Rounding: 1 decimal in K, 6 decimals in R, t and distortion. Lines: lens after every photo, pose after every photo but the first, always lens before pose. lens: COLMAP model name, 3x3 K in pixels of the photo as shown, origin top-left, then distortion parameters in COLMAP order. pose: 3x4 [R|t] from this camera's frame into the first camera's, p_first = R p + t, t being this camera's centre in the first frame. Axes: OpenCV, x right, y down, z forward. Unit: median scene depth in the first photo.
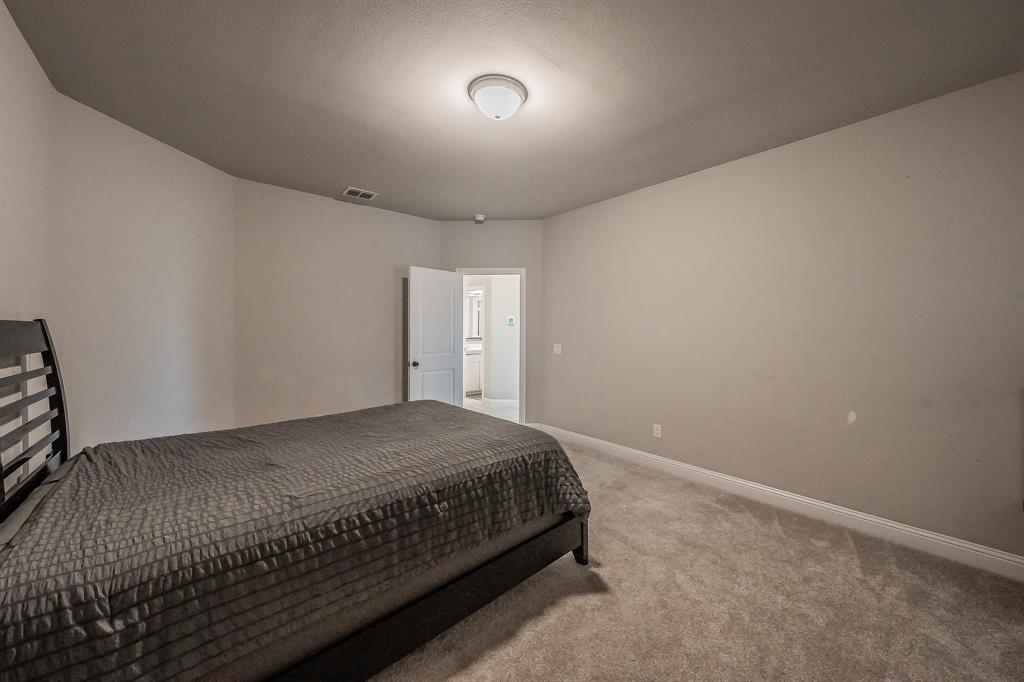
lens RADIAL K [[380.4, 0, 510.4], [0, 380.4, 340.1], [0, 0, 1]] dist [-0.003756, 0.000007]
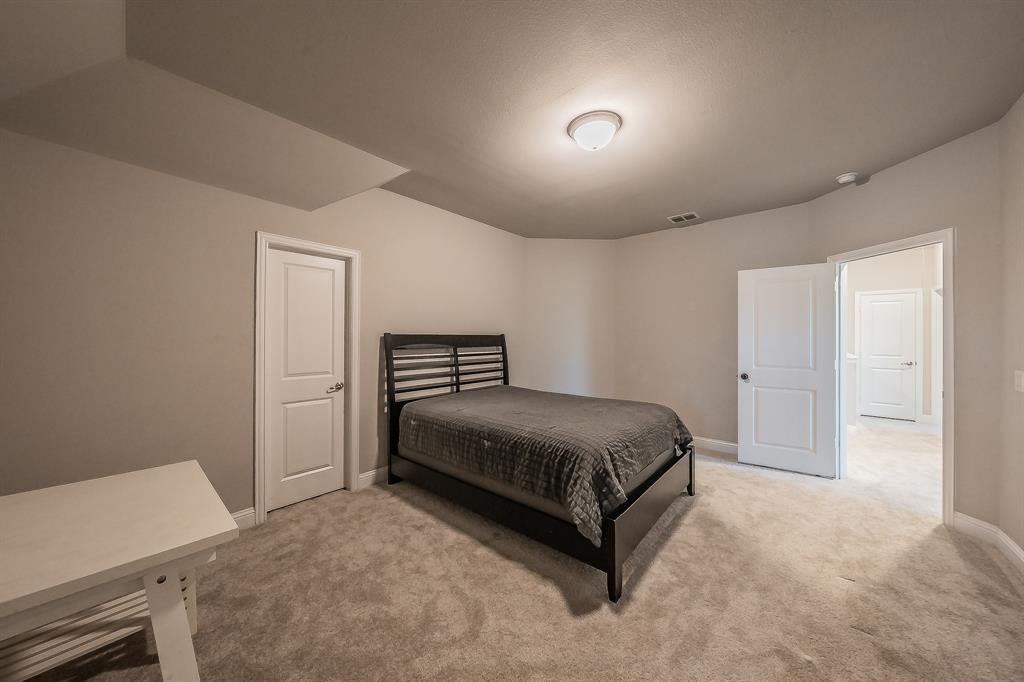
lens RADIAL K [[359.5, 0, 509.5], [0, 359.5, 337.3], [0, 0, 1]] dist [-0.000192, 0.000323]
pose [[0.103256, 0.001691, -0.994653, 1.046395], [-0.025630, 0.999671, -0.000961, -0.030953], [0.994325, 0.025592, 0.103265, 0.666713]]
